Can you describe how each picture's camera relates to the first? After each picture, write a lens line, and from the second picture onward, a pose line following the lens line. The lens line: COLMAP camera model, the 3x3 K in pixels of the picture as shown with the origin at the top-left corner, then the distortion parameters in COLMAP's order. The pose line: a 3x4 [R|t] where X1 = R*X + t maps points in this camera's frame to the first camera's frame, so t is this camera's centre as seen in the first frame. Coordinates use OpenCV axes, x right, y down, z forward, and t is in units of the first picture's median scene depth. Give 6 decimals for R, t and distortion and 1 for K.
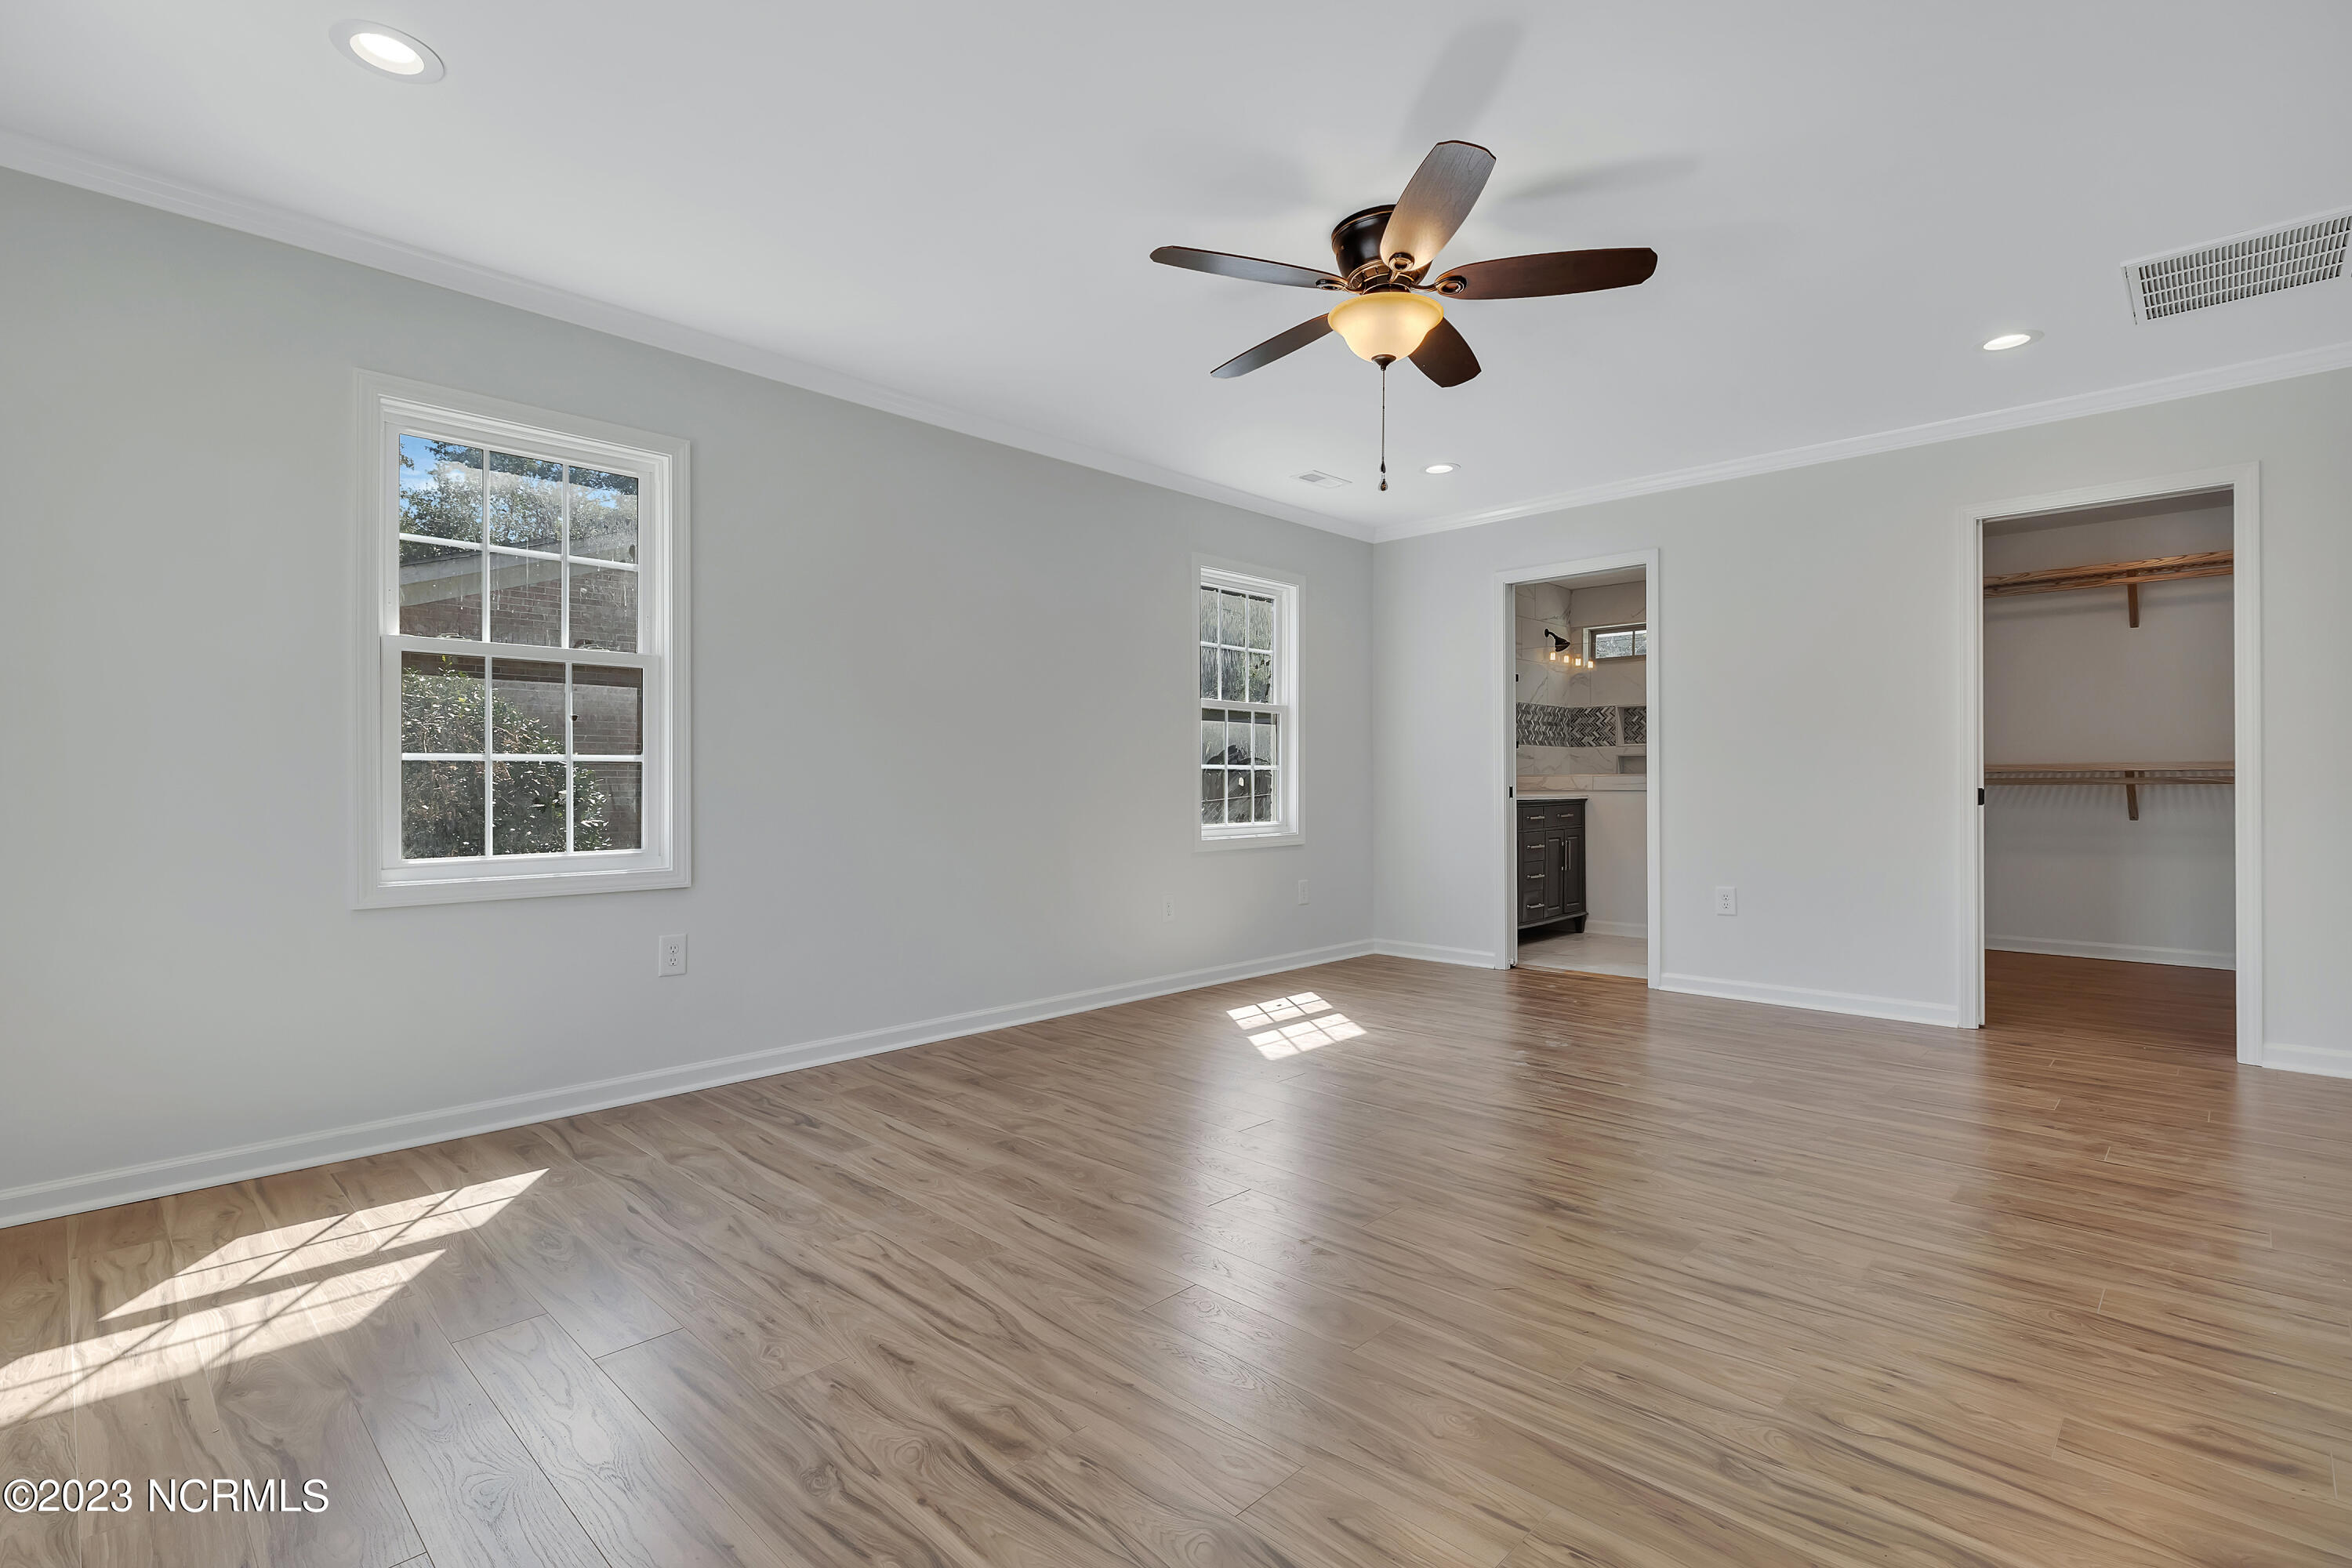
lens RADIAL K [[1086.9, 0, 1172.5], [0, 1086.9, 789.7], [0, 0, 1]] dist [0.003658, -0.000028]
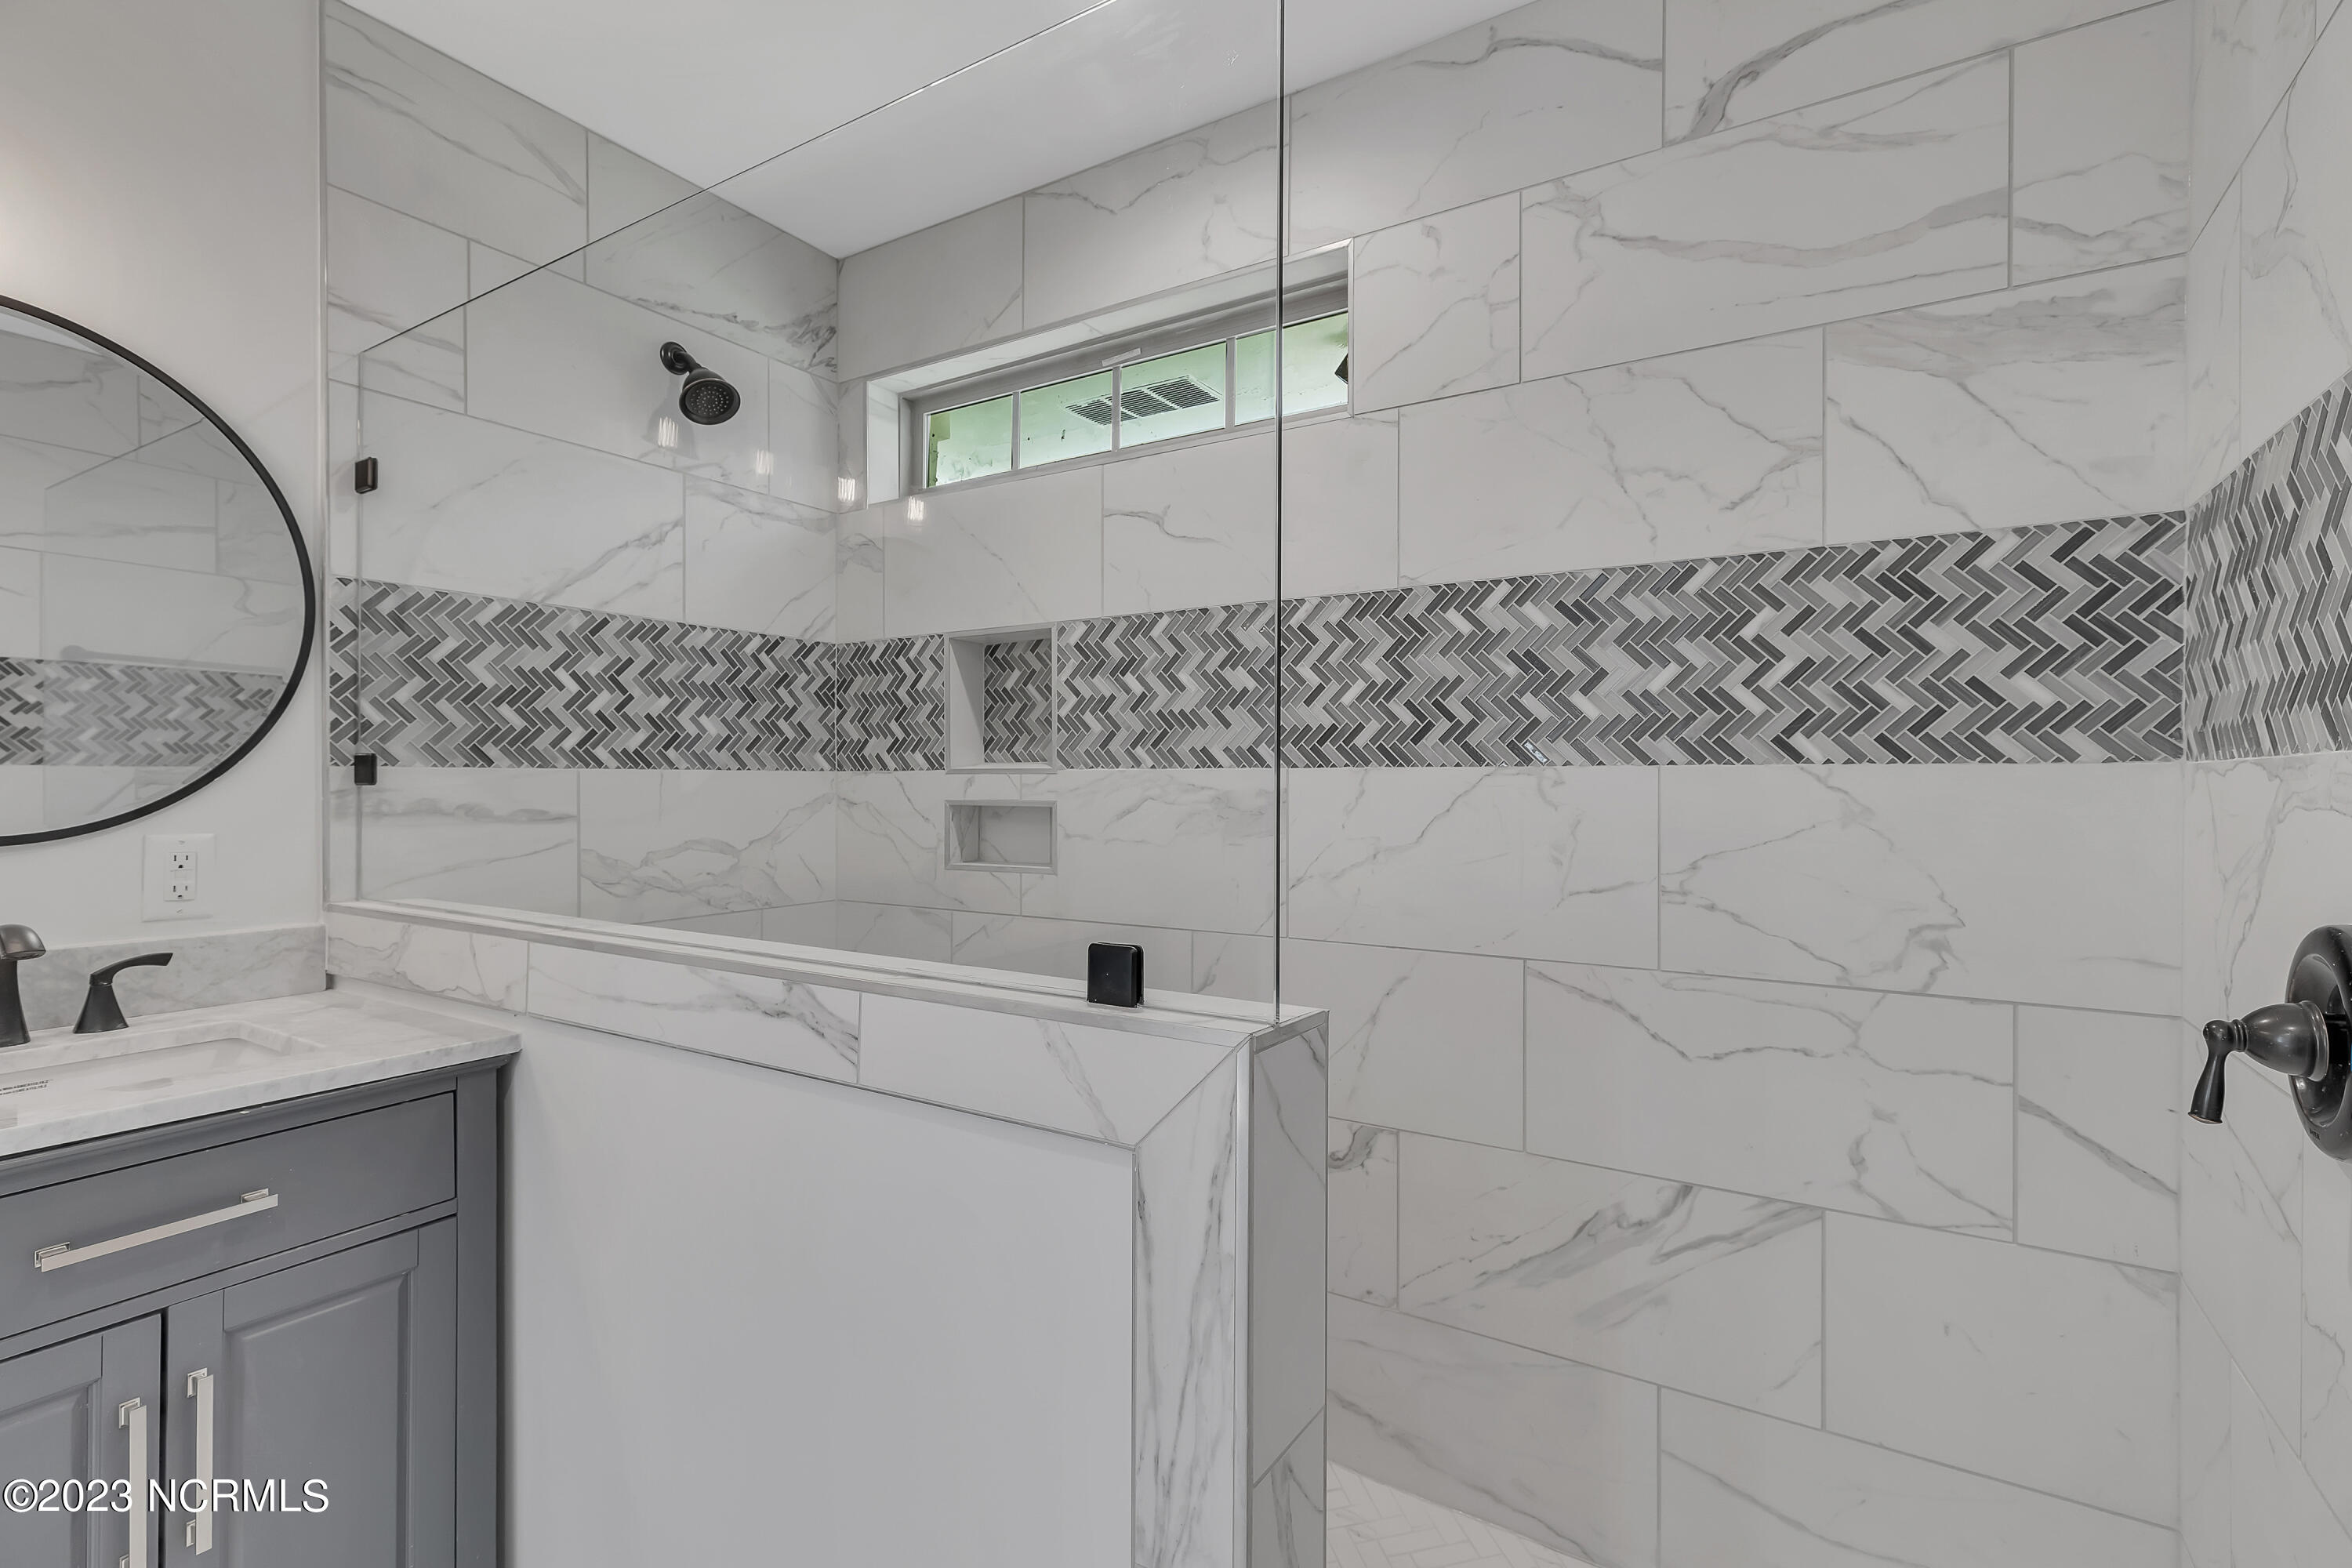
lens RADIAL K [[1077.7, 0, 1176.0], [0, 1077.7, 784.0], [0, 0, 1]] dist [0.009338, 0.000137]
pose [[0.979060, 0.004002, 0.203535, 0.407180], [-0.003602, 0.999991, -0.002334, -0.035854], [-0.203542, 0.001552, 0.979065, 0.696811]]
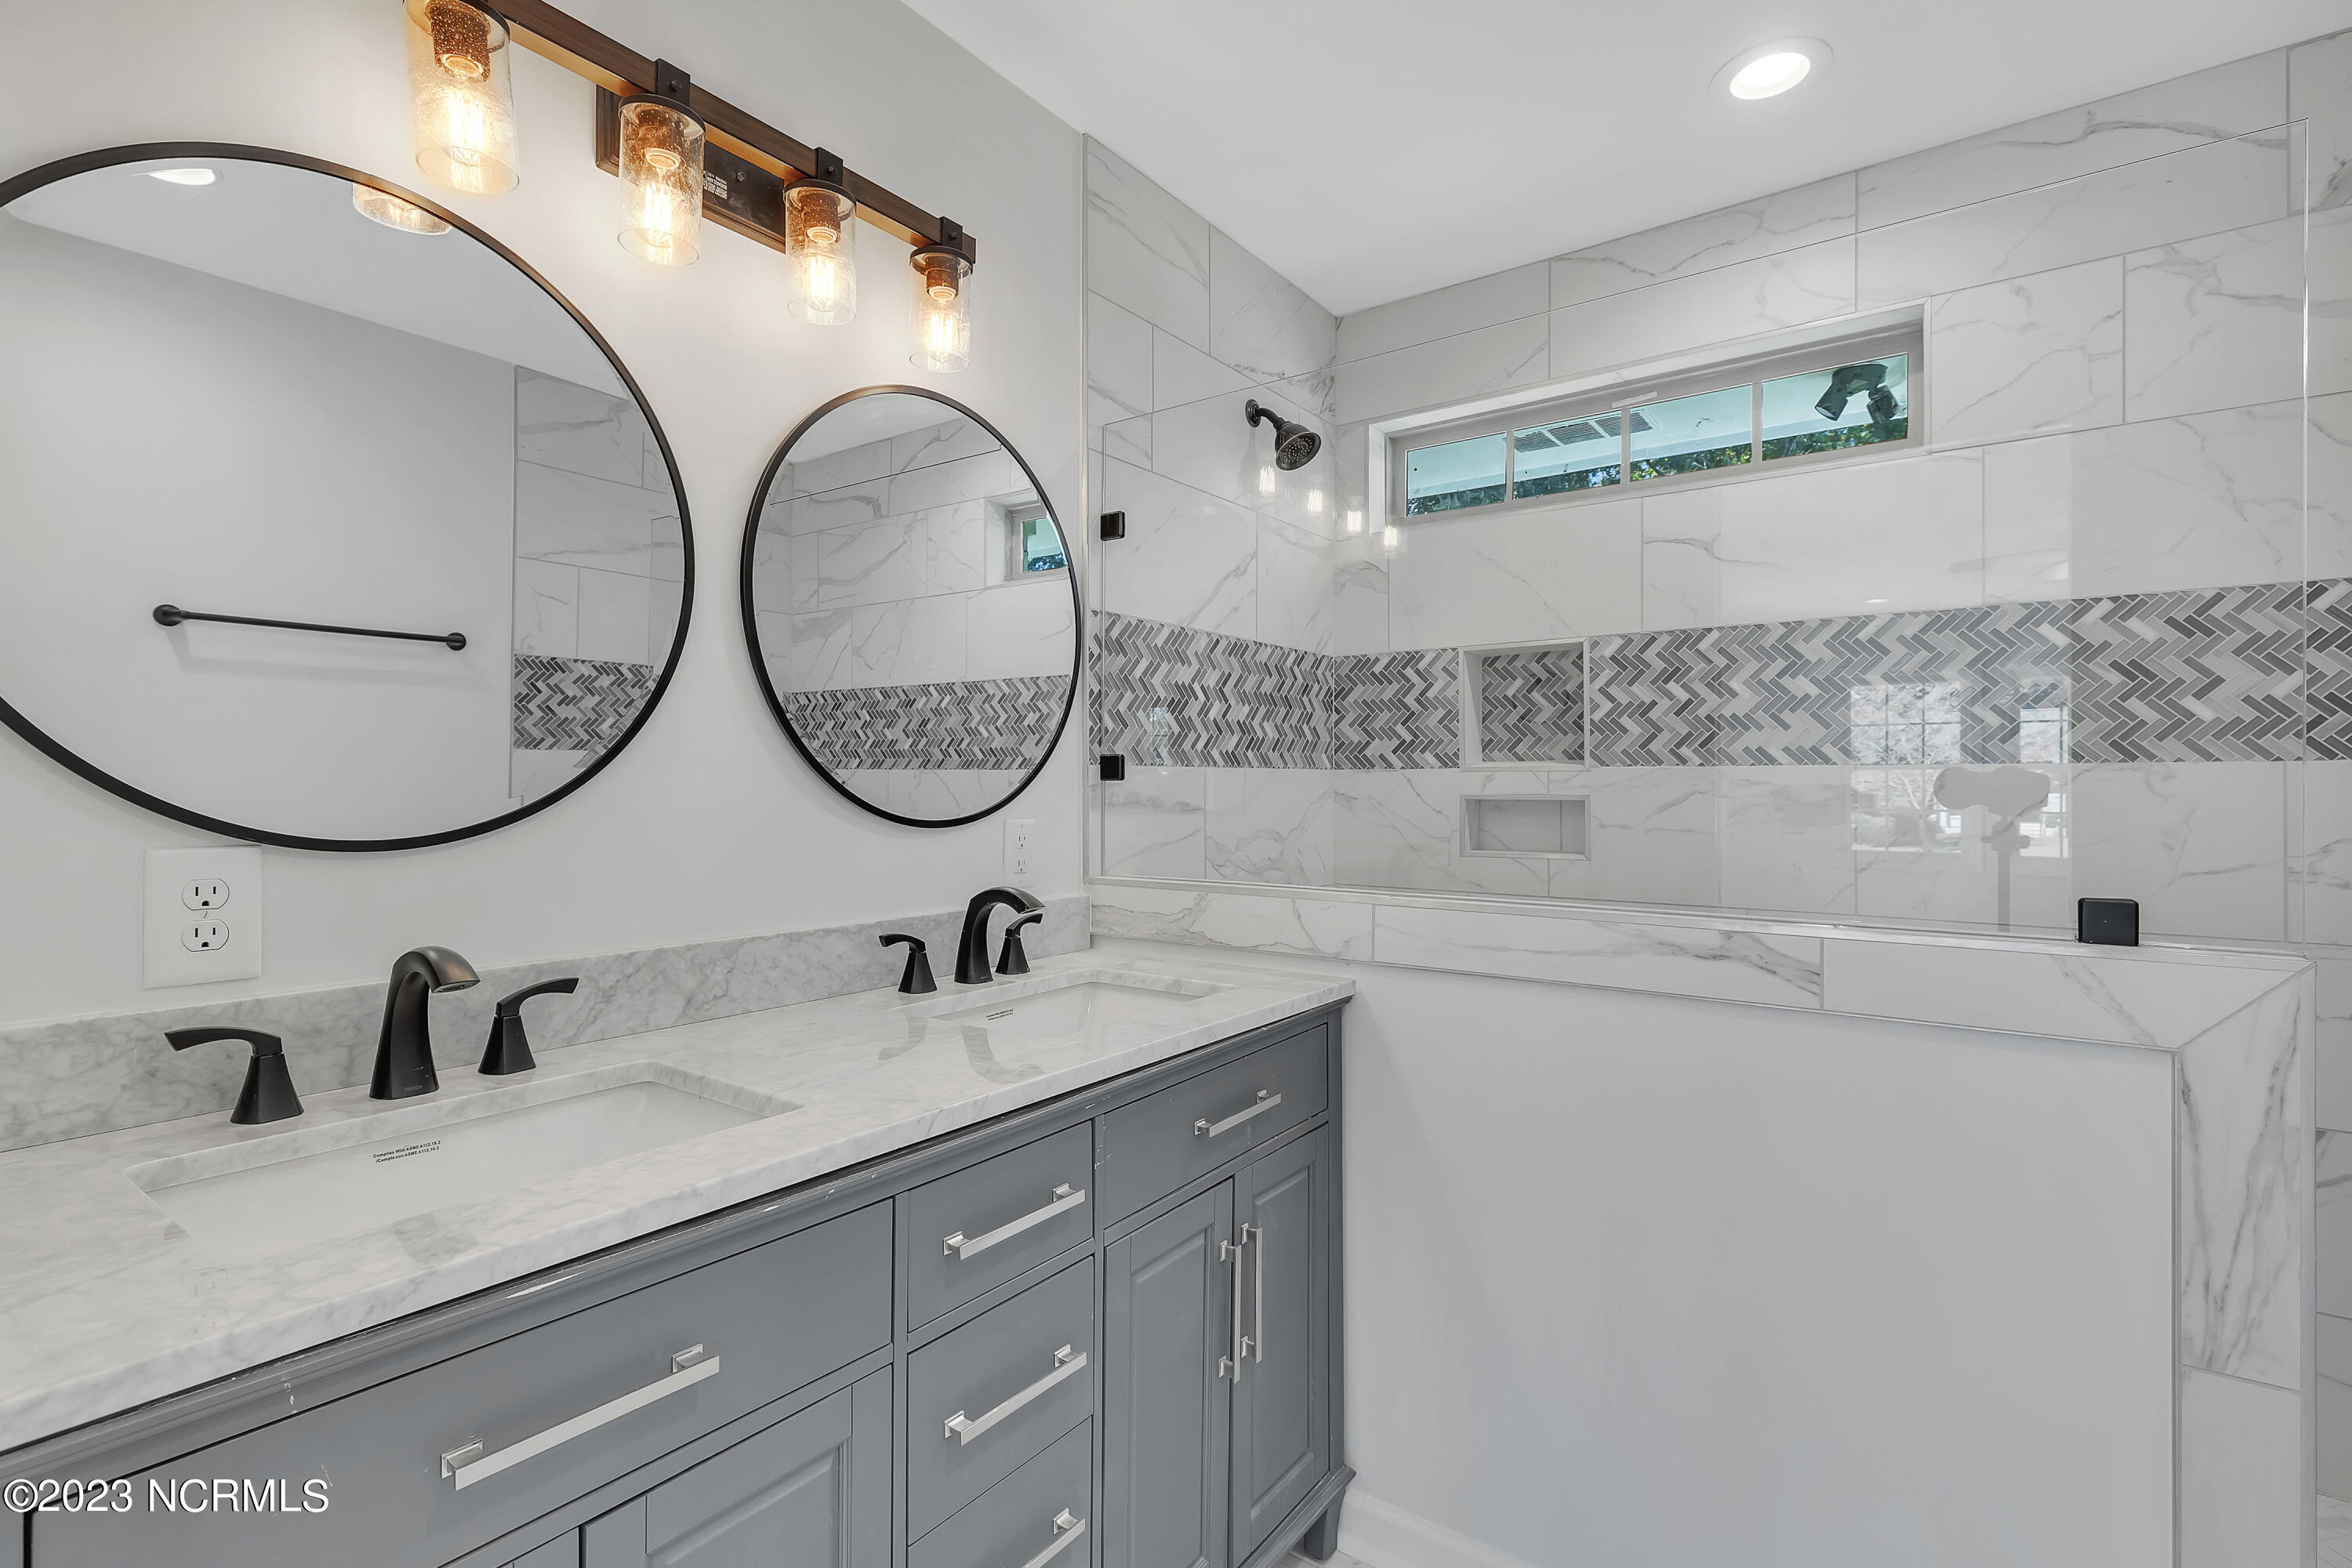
lens RADIAL K [[1083.6, 0, 1165.9], [0, 1083.6, 787.4], [0, 0, 1]] dist [0.004957, -0.000439]
pose [[0.991018, 0.002744, 0.133702, 0.272600], [-0.002721, 0.999996, -0.000354, -0.033853], [-0.133702, -0.000013, 0.991022, 0.679068]]
